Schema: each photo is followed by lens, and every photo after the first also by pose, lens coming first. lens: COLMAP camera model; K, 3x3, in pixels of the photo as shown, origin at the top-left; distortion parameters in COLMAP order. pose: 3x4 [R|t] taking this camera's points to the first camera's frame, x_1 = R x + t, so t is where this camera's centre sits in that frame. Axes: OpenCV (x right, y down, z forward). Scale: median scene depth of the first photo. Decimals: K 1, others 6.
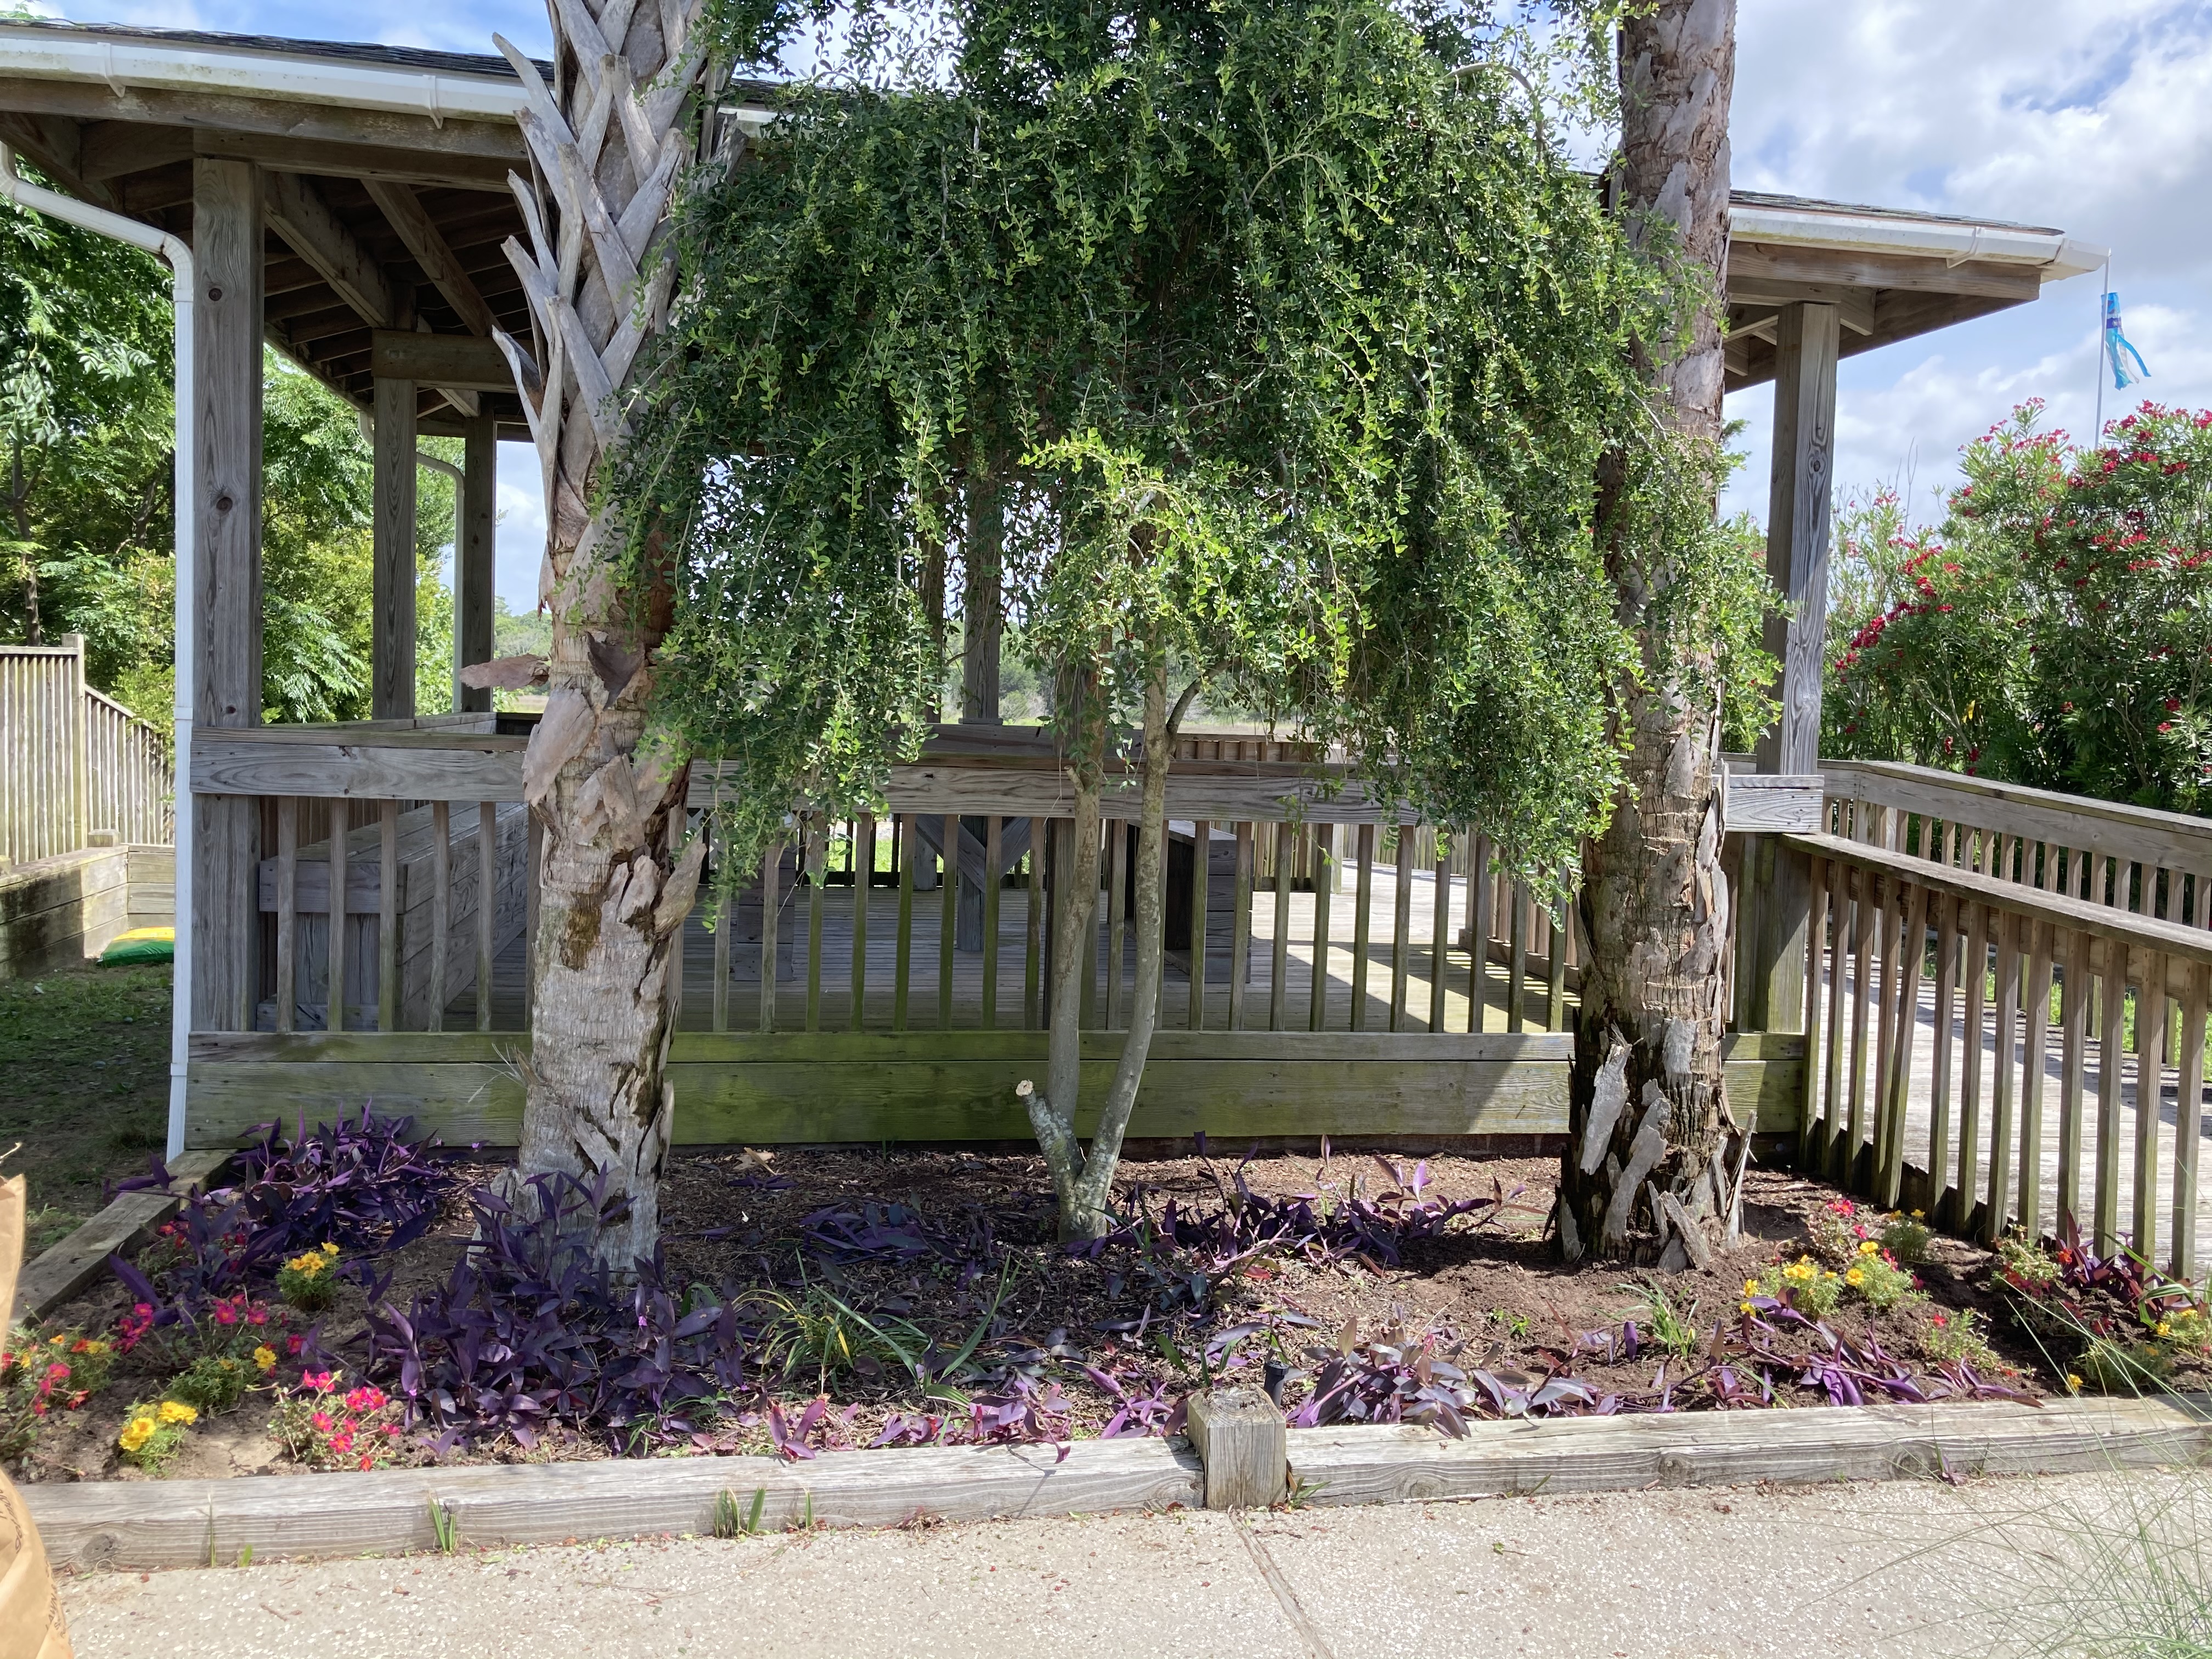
lens RADIAL K [[1828.1, 0, 1106.0], [0, 1828.1, 829.5], [0, 0, 1]] dist [-0.044224, -0.002671]
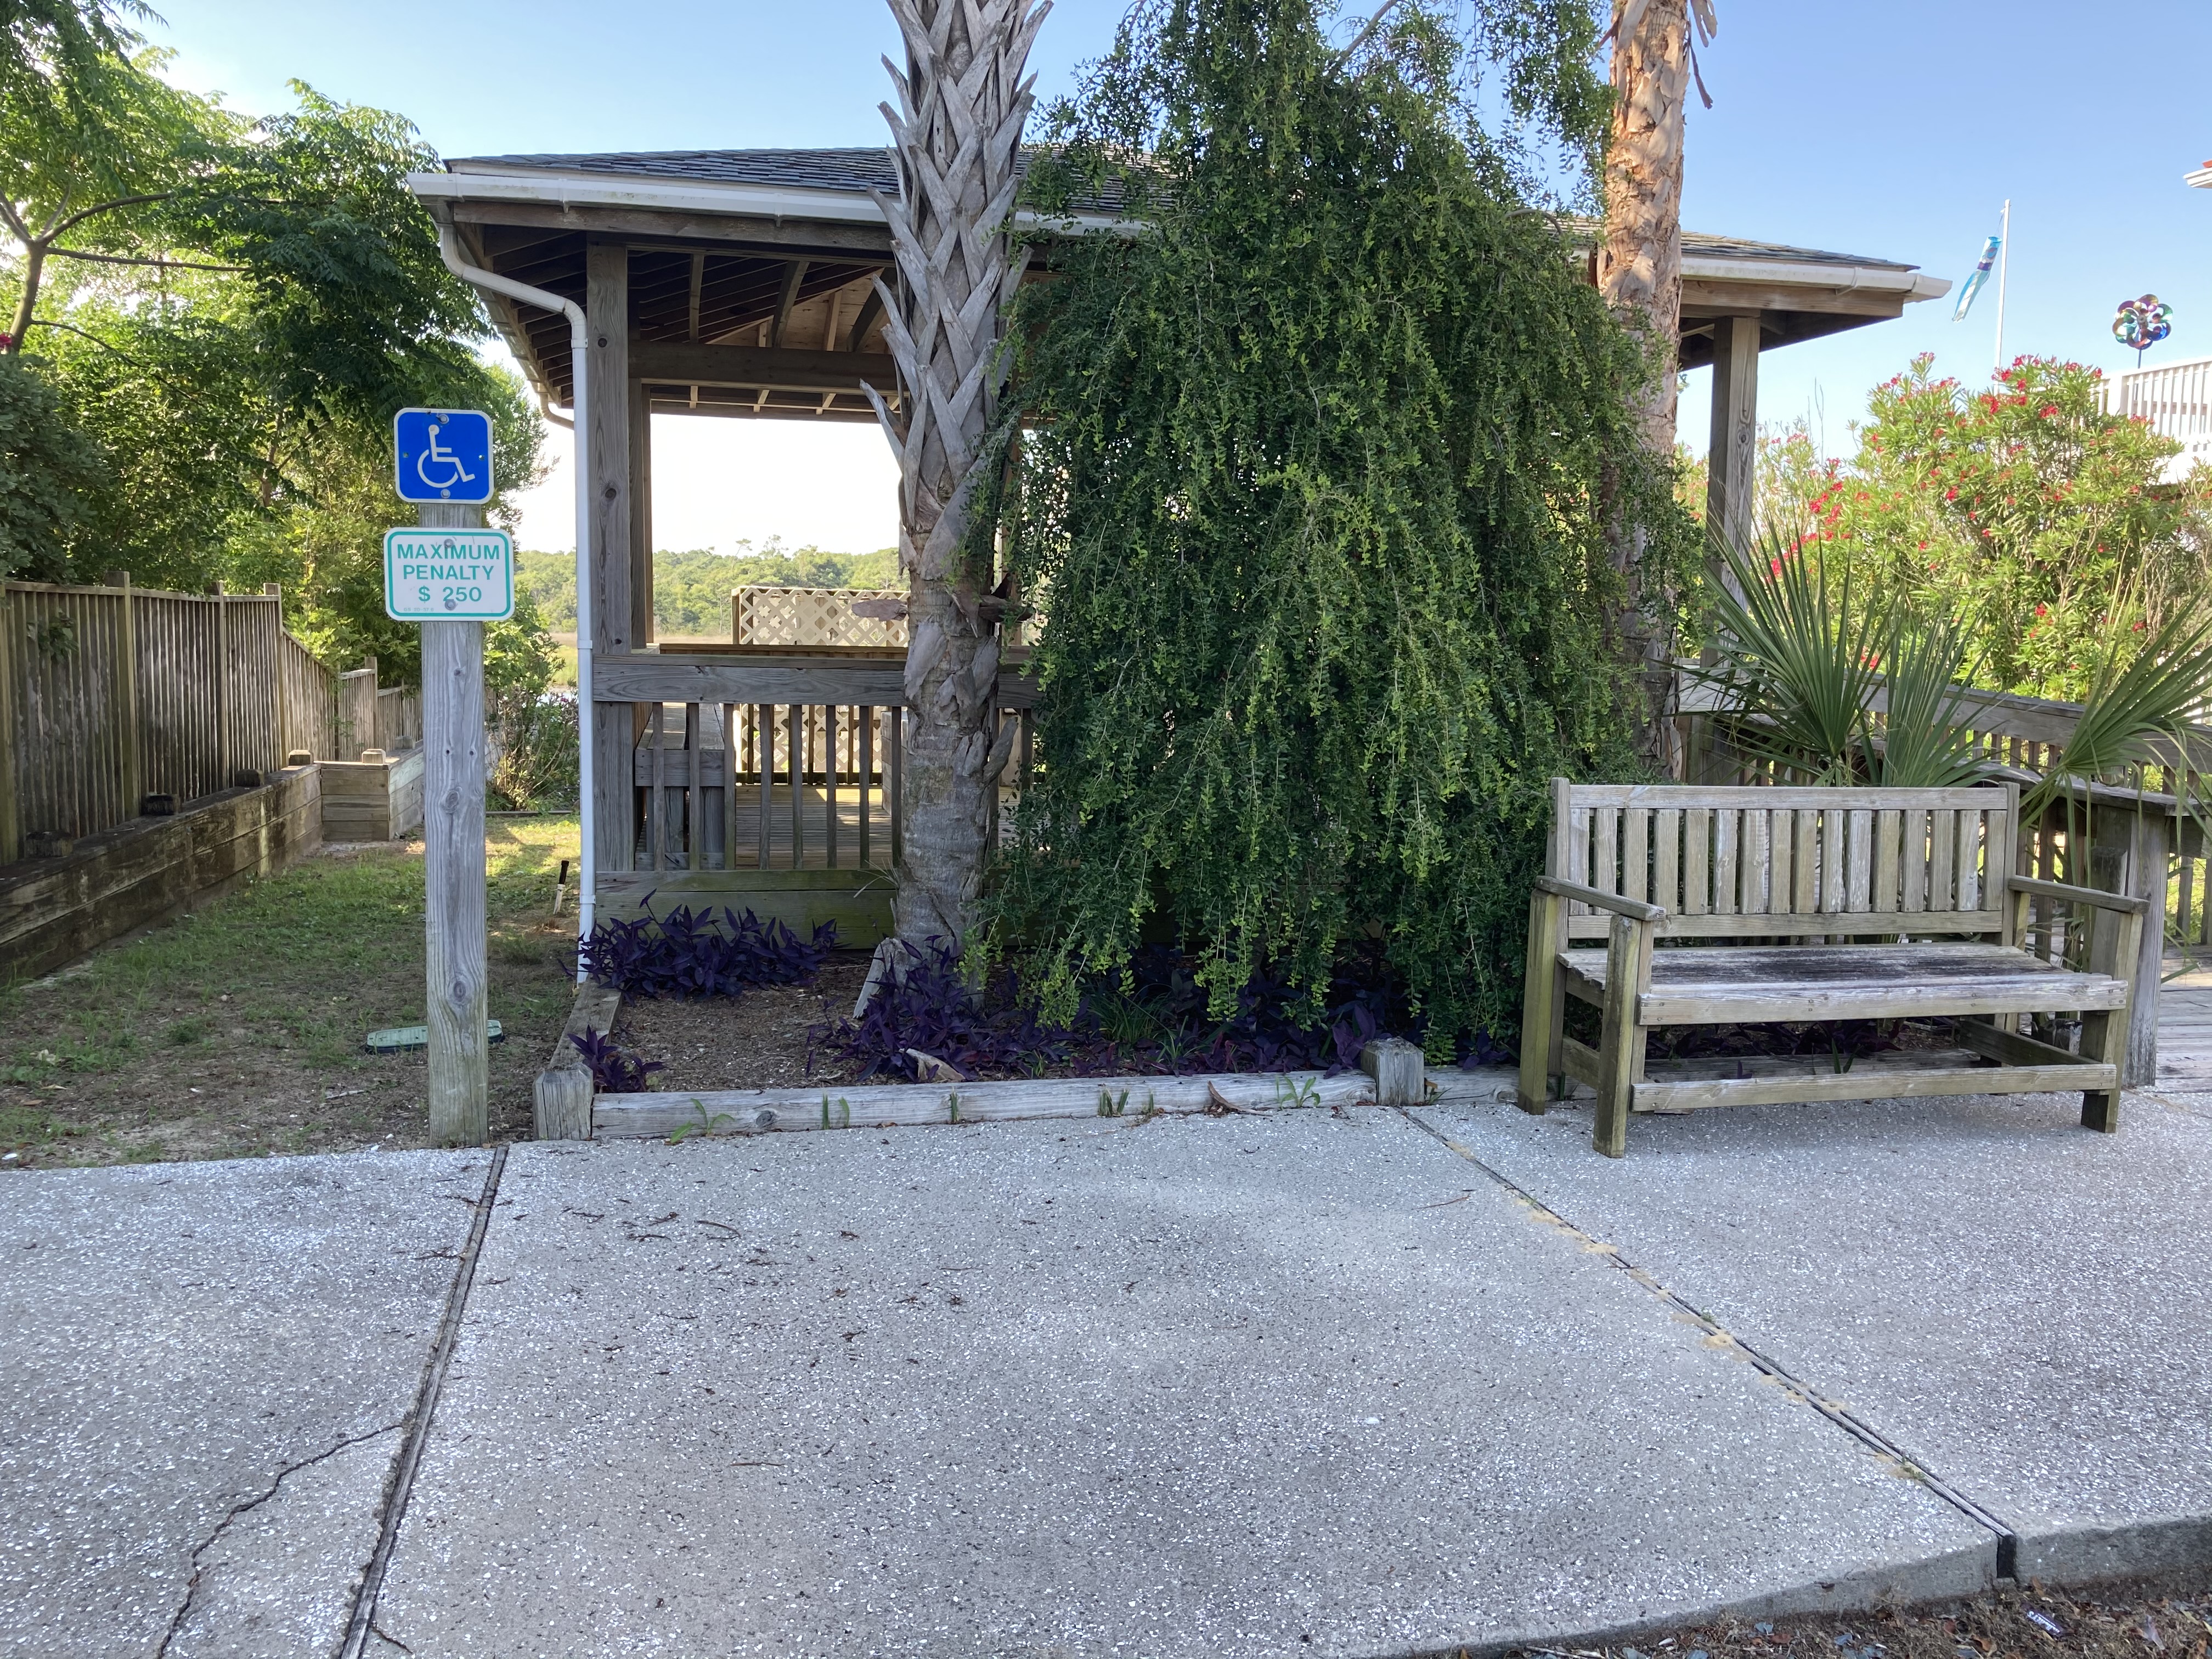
lens RADIAL K [[1812.0, 0, 1102.4], [0, 1812.0, 788.1], [0, 0, 1]] dist [0.000448, 0.000886]
pose [[0.999486, -0.026643, 0.017850, -0.143358], [0.026096, 0.999203, 0.030191, 0.015196], [-0.018641, -0.029709, 0.999385, -0.421203]]
